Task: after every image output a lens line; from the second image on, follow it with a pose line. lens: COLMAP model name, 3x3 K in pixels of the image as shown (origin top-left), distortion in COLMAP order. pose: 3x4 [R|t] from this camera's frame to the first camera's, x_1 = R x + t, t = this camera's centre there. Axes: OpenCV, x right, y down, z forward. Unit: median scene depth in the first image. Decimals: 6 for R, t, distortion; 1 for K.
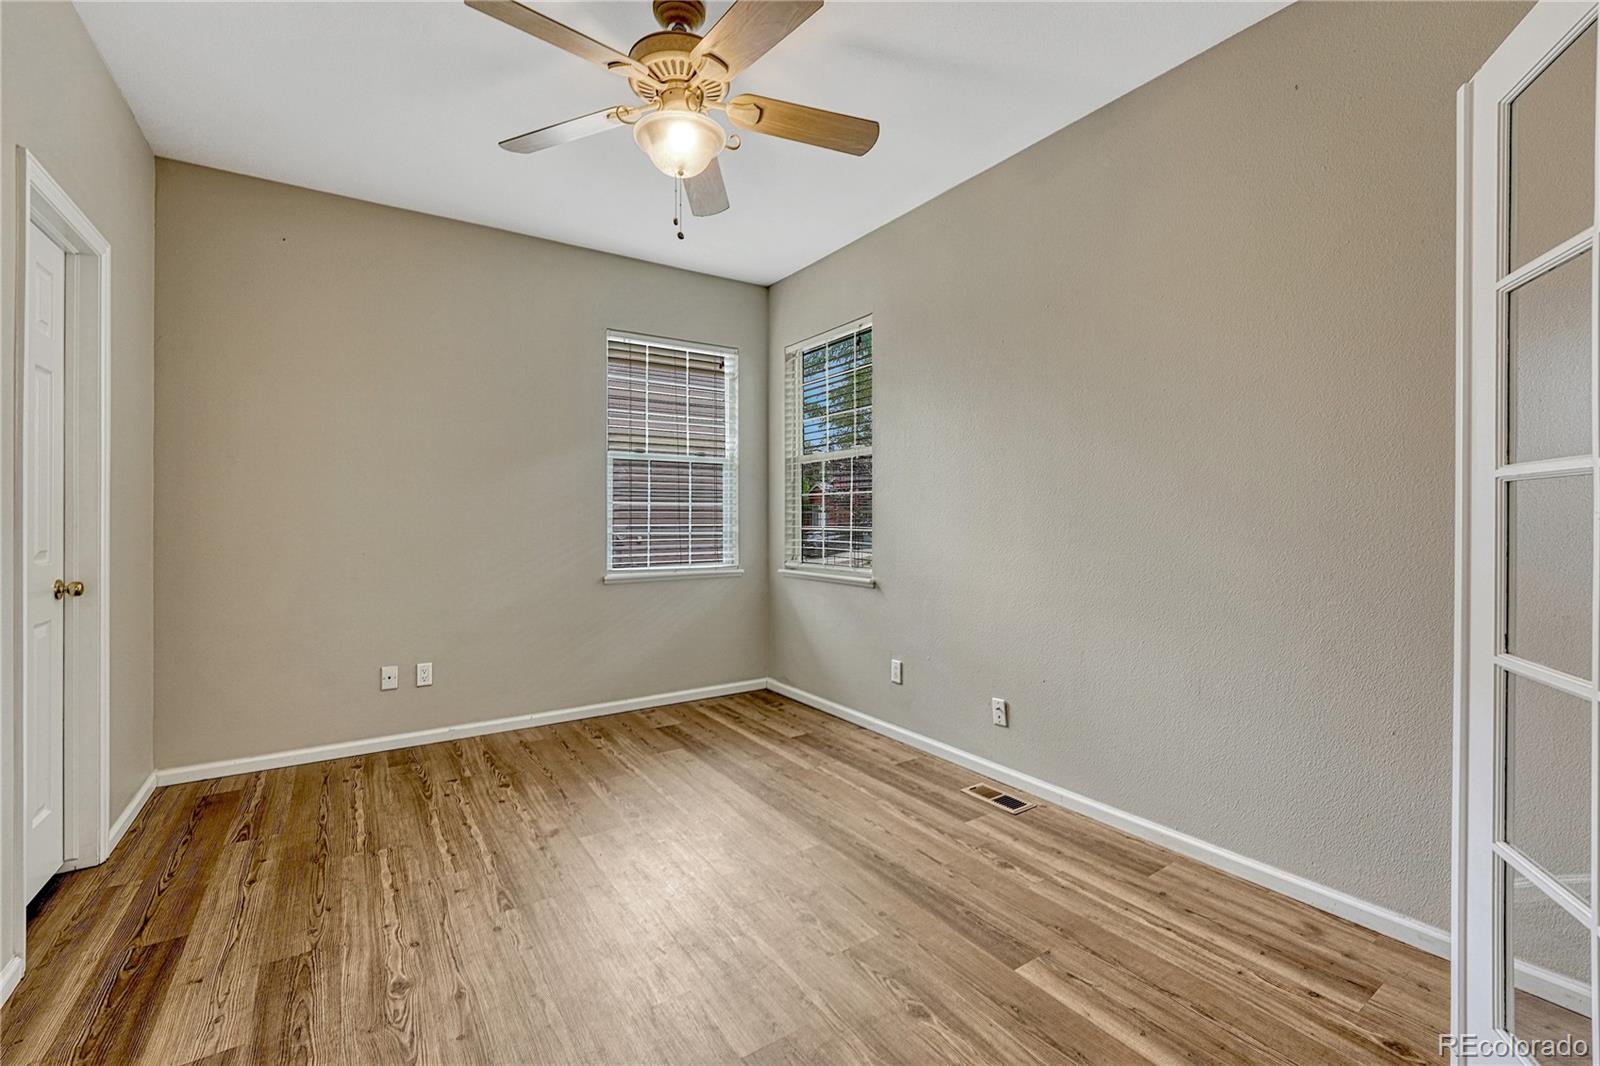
lens RADIAL K [[668.1, 0, 797.1], [0, 668.1, 519.4], [0, 0, 1]] dist [-0.002169, -0.000375]
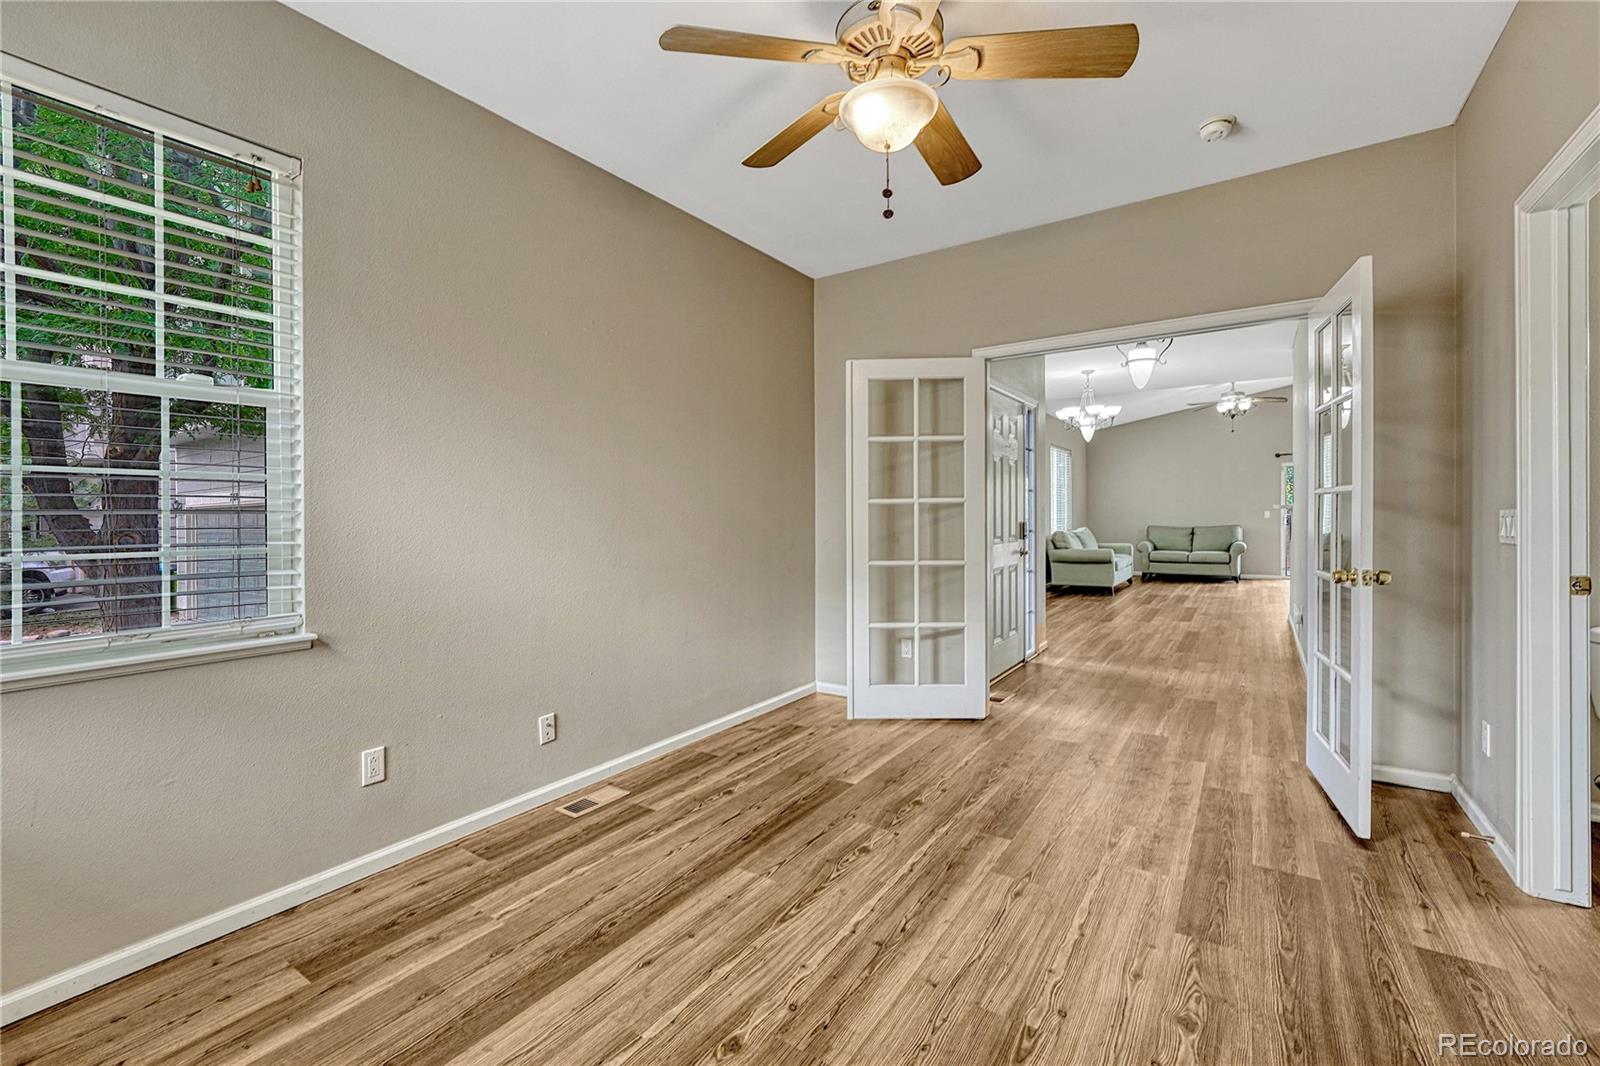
lens RADIAL K [[668.1, 0, 798.4], [0, 668.1, 523.7], [0, 0, 1]] dist [-0.002169, -0.000375]
pose [[-0.364206, -0.003024, 0.931314, -0.909432], [0.015581, 0.999835, 0.009340, -0.000822], [-0.931188, 0.017912, -0.364098, 1.322317]]
